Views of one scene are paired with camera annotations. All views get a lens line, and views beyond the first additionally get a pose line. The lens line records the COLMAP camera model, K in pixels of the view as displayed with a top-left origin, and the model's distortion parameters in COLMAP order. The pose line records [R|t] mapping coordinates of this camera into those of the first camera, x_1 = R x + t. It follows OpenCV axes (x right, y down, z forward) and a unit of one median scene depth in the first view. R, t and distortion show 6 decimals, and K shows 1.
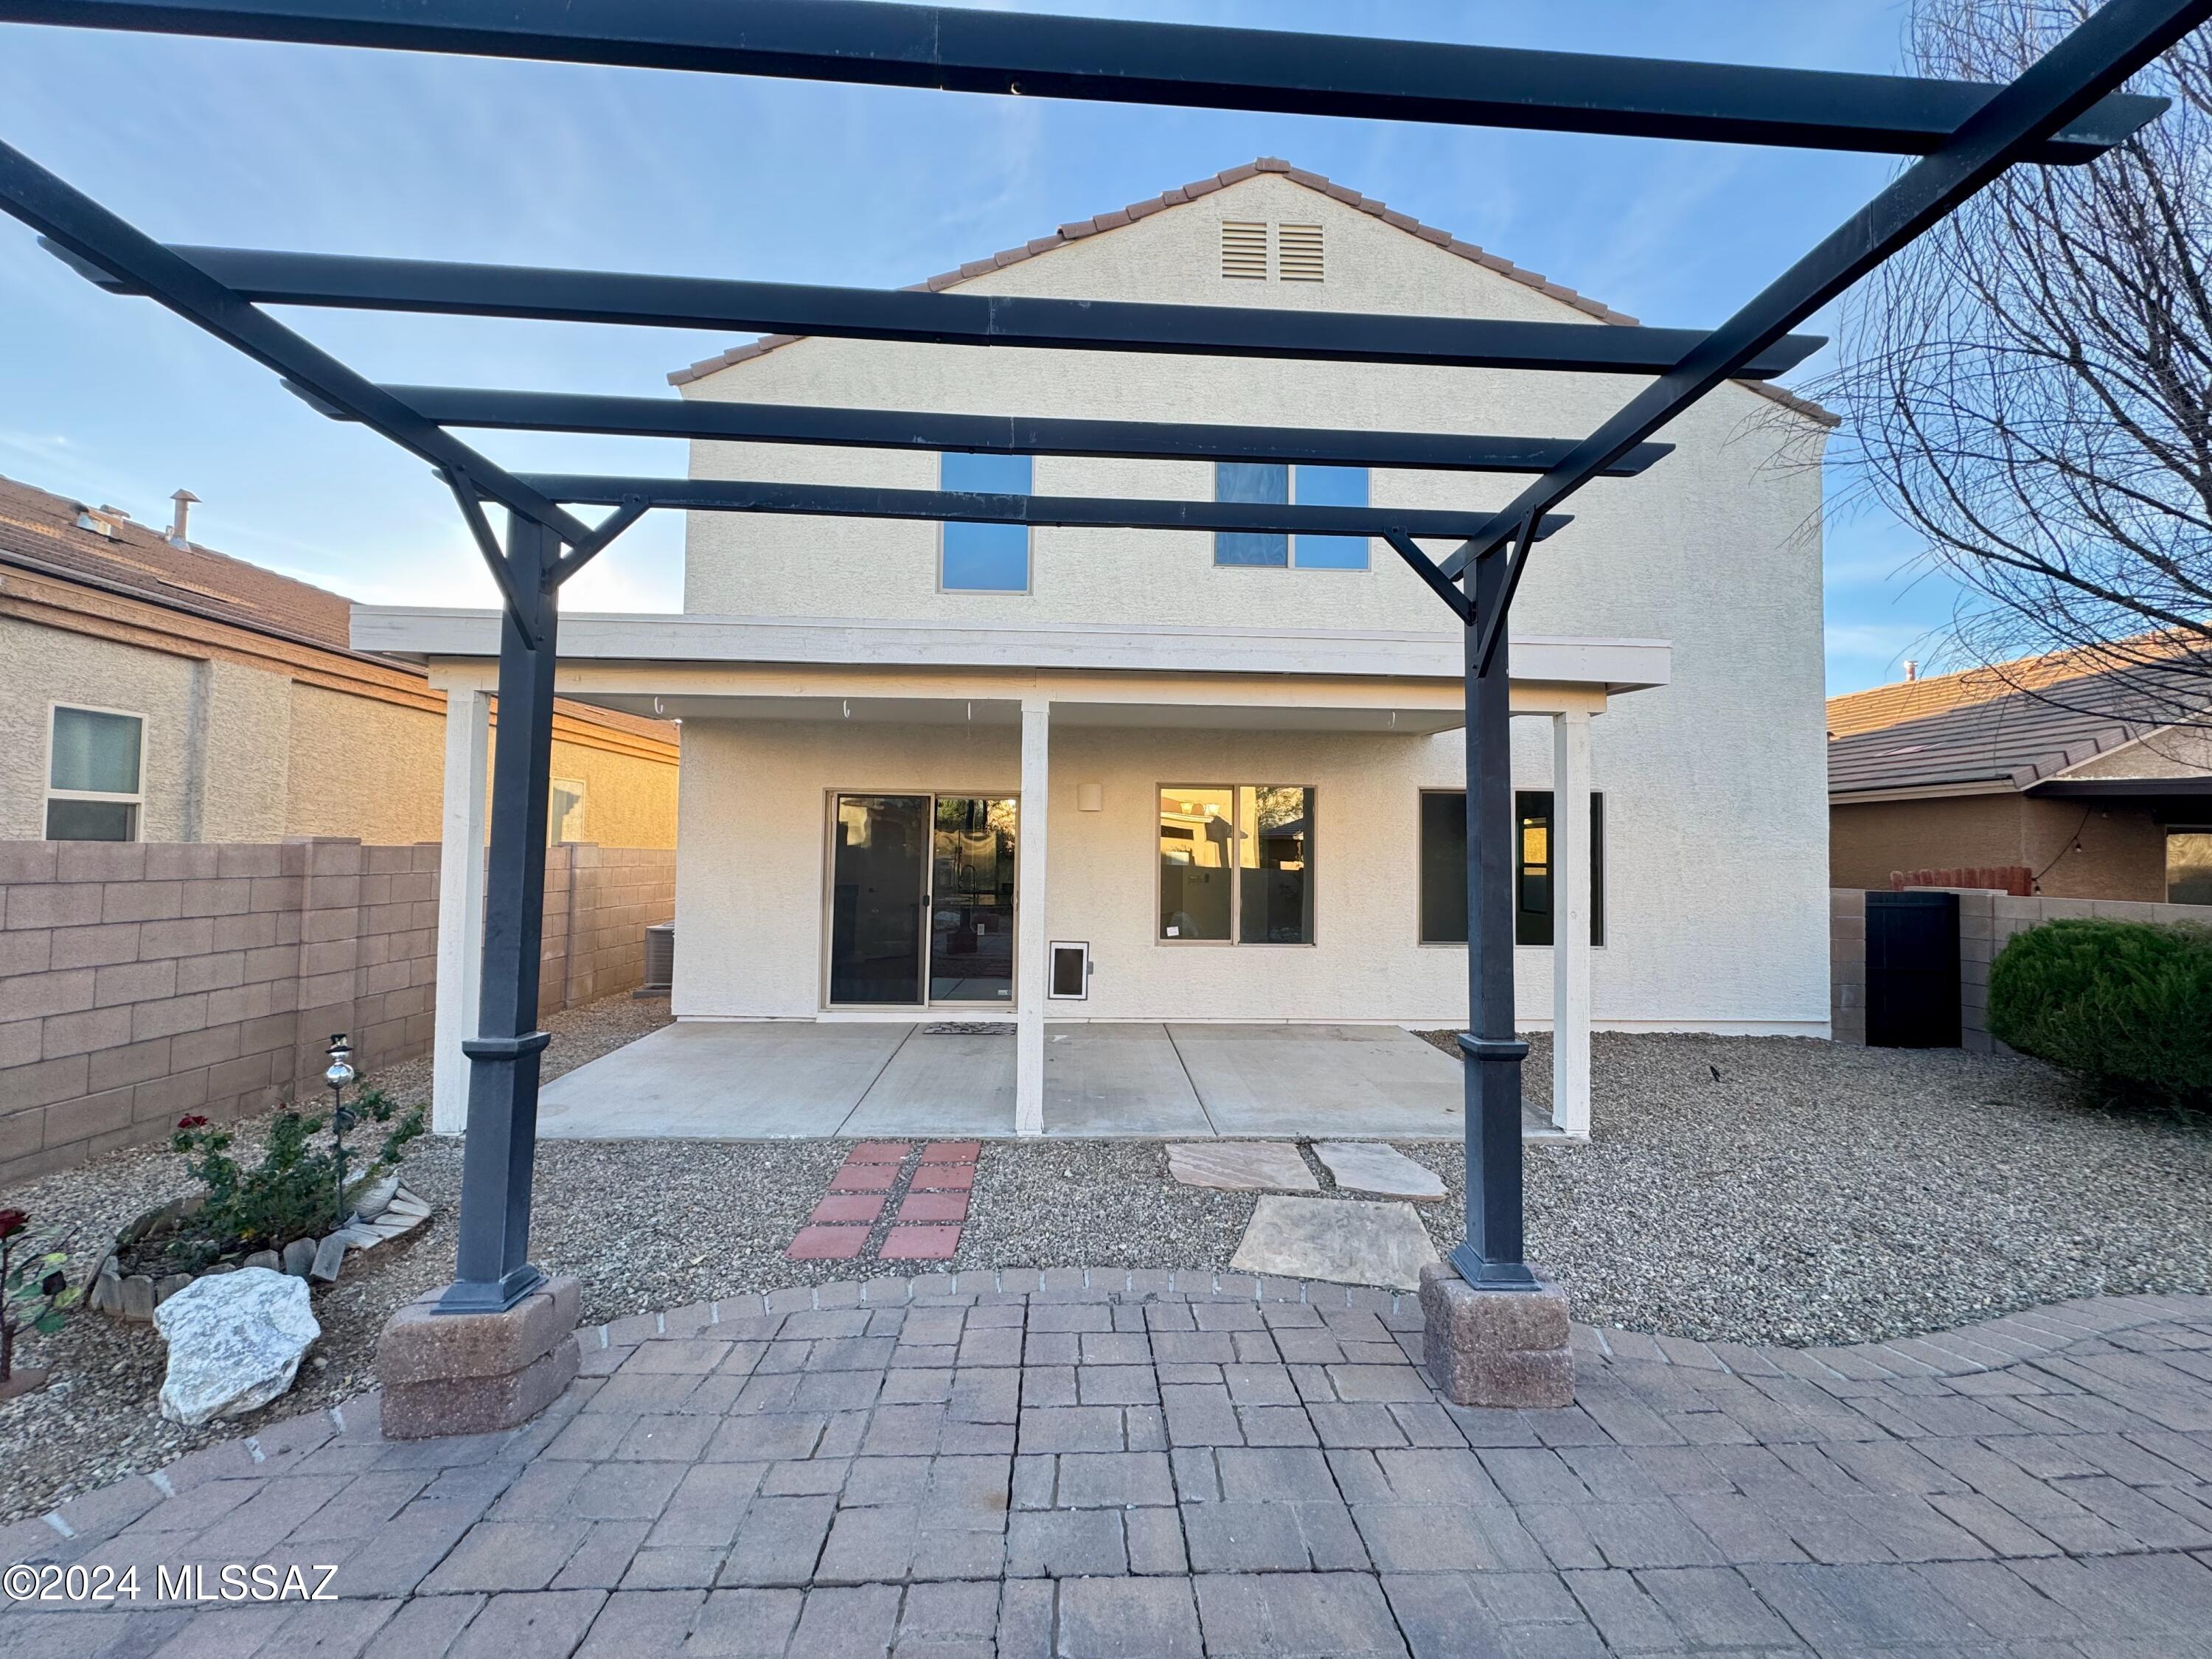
lens RADIAL K [[878.3, 0, 1106.0], [0, 878.3, 829.5], [0, 0, 1]] dist [-0.000536, 0.000167]
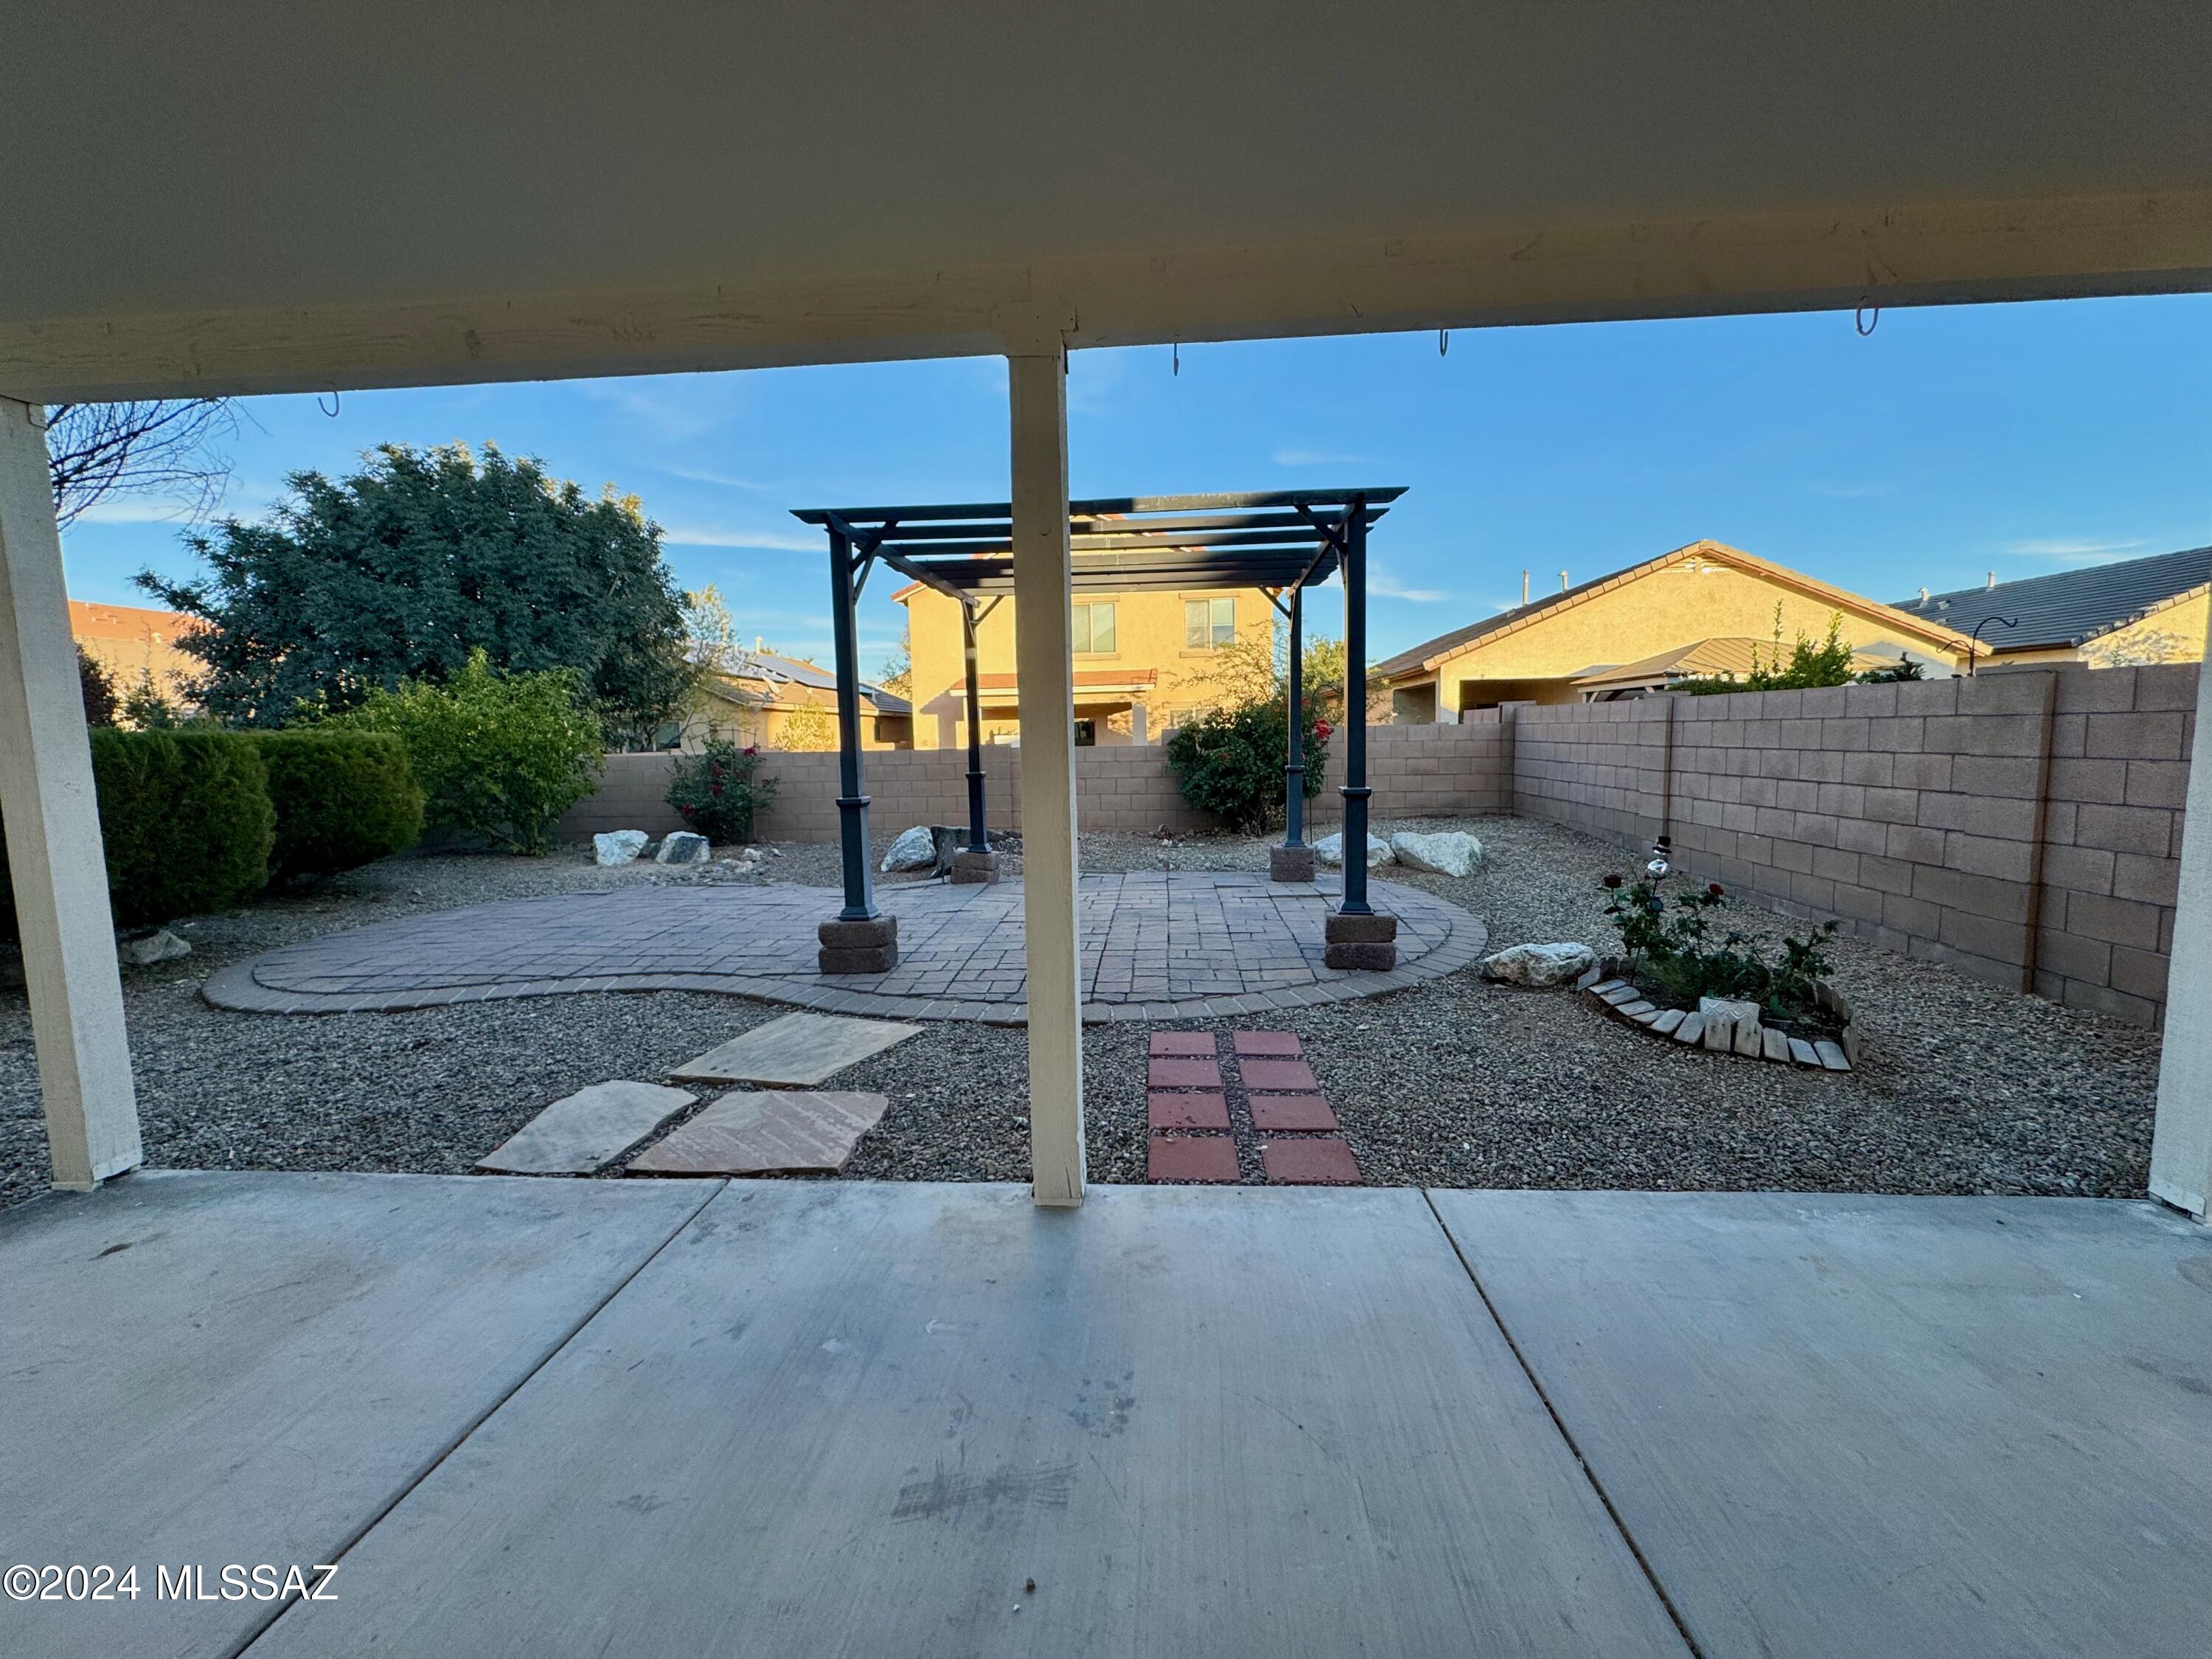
lens RADIAL K [[879.4, 0, 1106.0], [0, 879.4, 829.5], [0, 0, 1]] dist [-0.002554, 0.000084]
pose [[-0.993612, -0.004117, 0.112773, -0.129136], [0.005345, 0.996496, 0.083474, 0.060536], [-0.112721, 0.083544, -0.990108, 1.123891]]
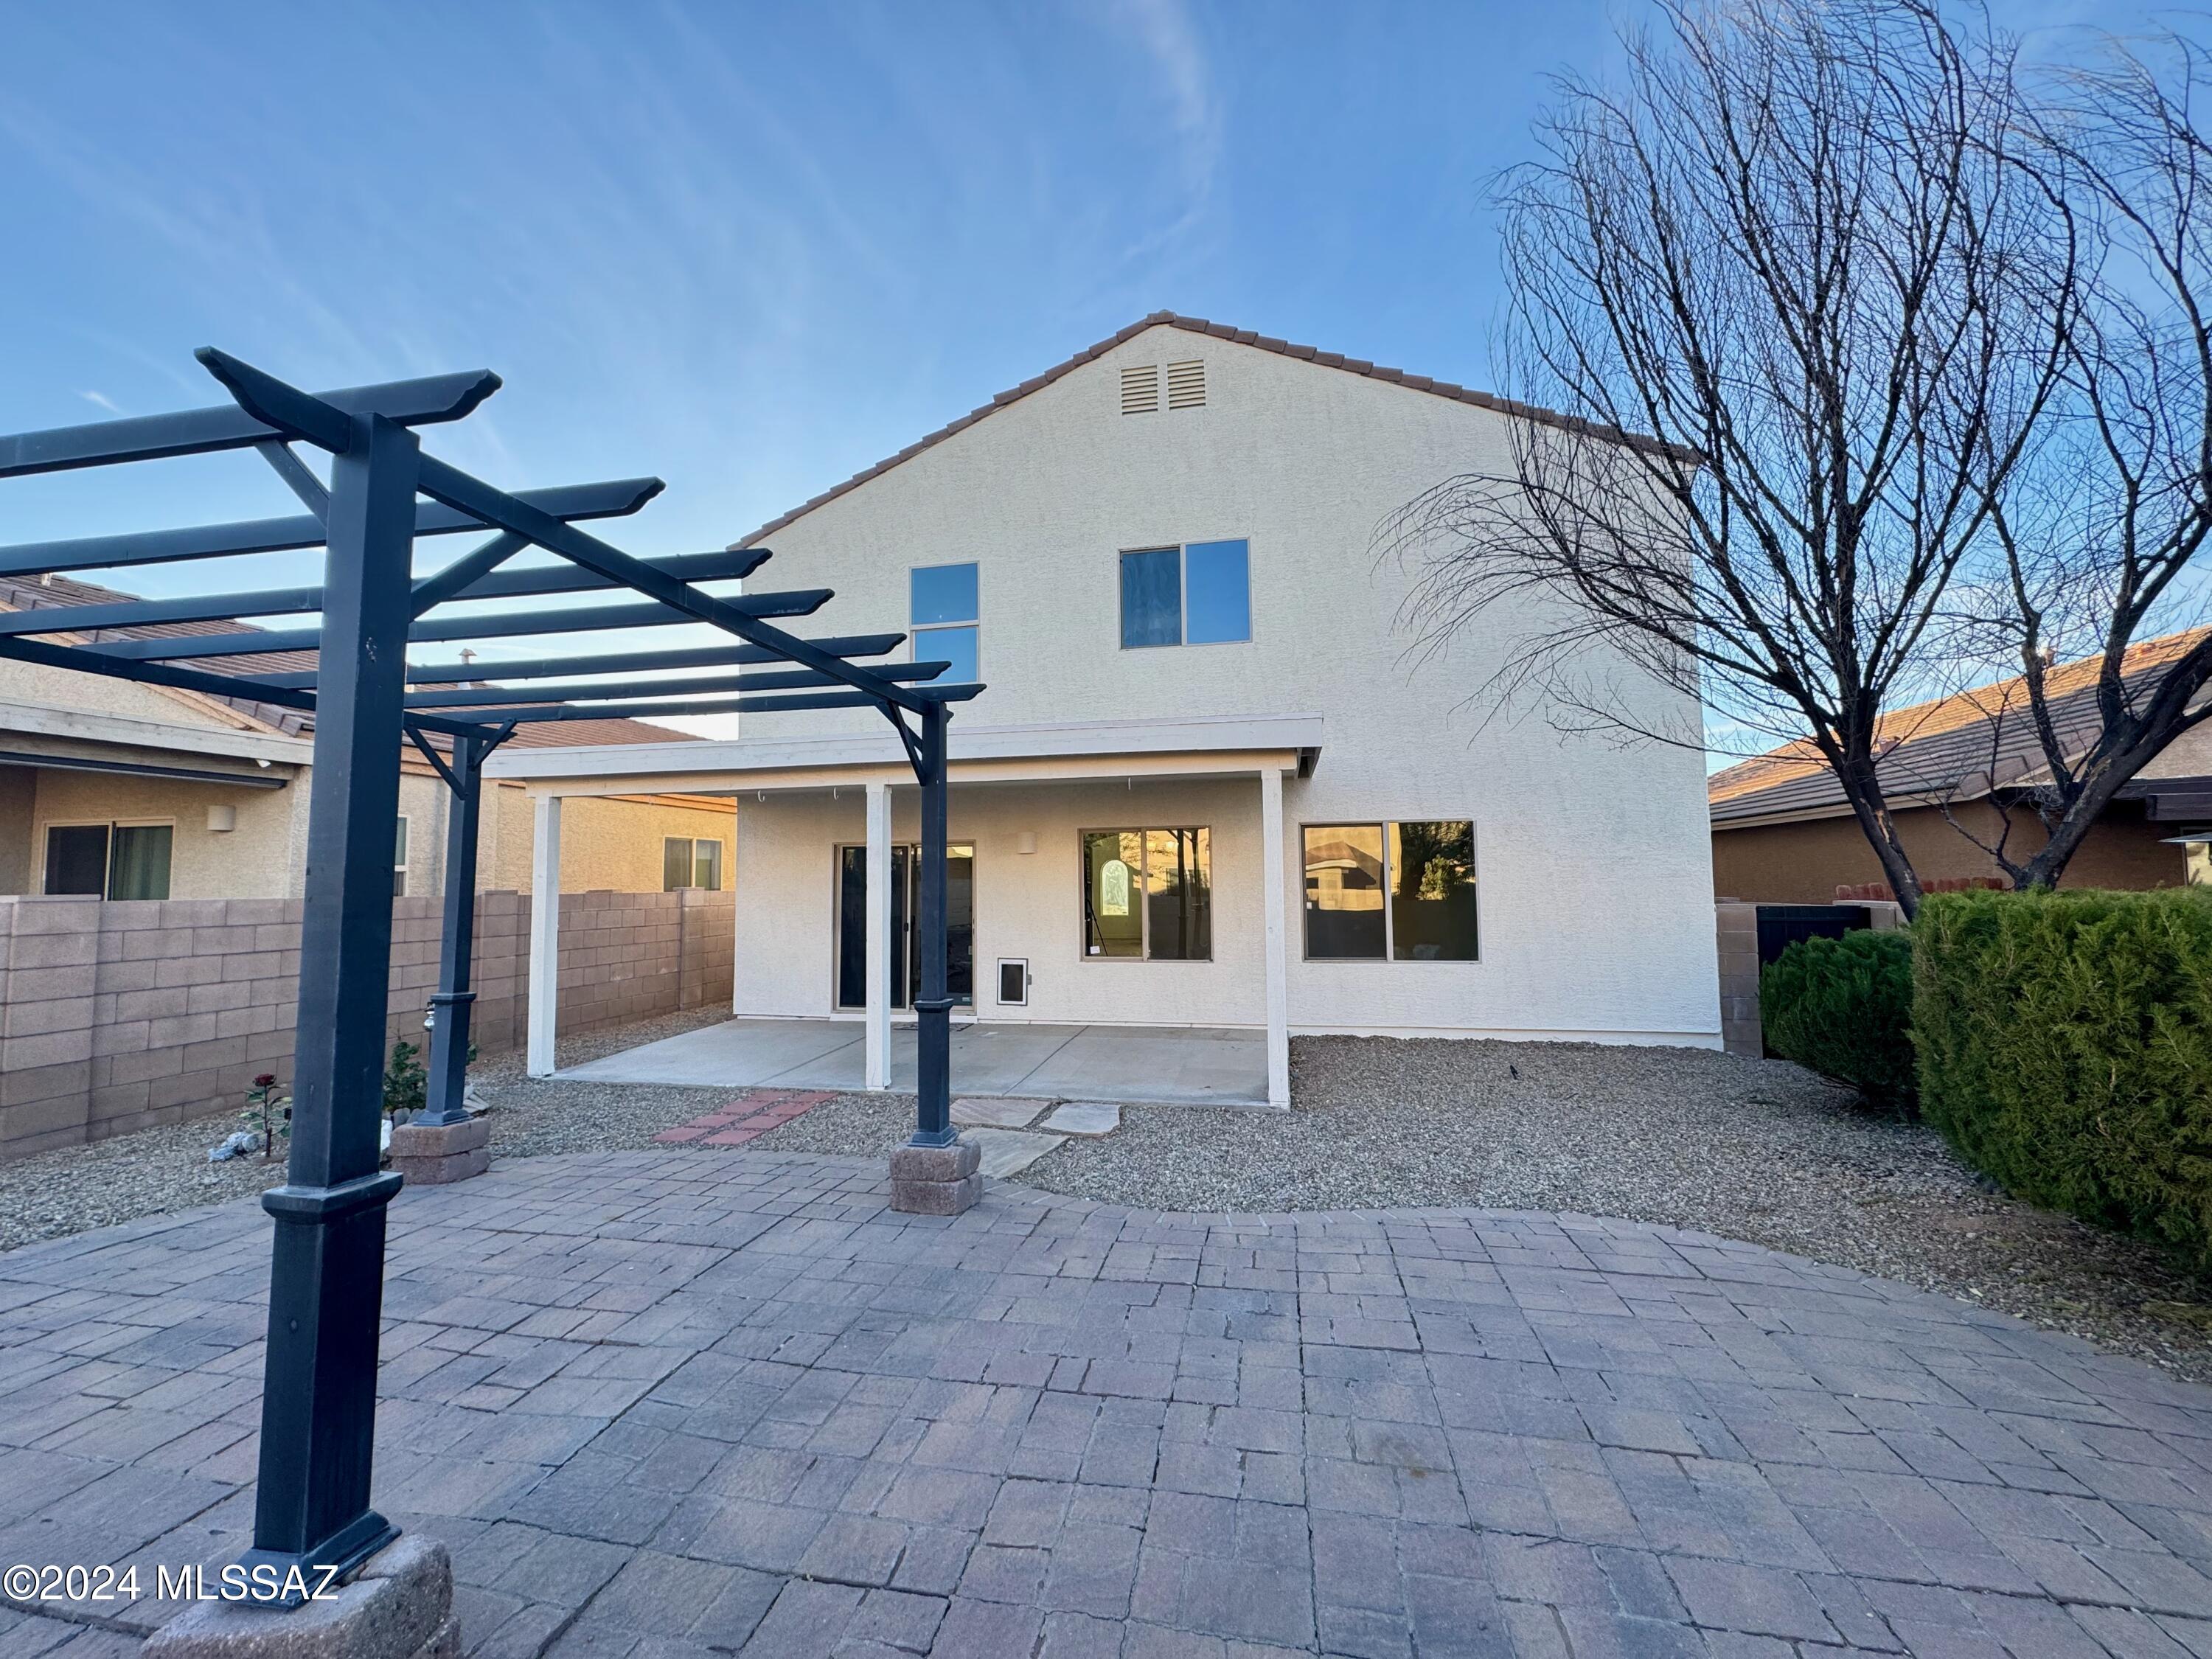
lens RADIAL K [[879.4, 0, 1106.0], [0, 879.4, 829.5], [0, 0, 1]] dist [-0.002554, 0.000084]
pose [[0.971191, -0.039009, -0.235090, 0.462109], [0.031262, 0.998841, -0.036591, -0.006778], [0.236244, 0.028187, 0.971285, -0.223887]]
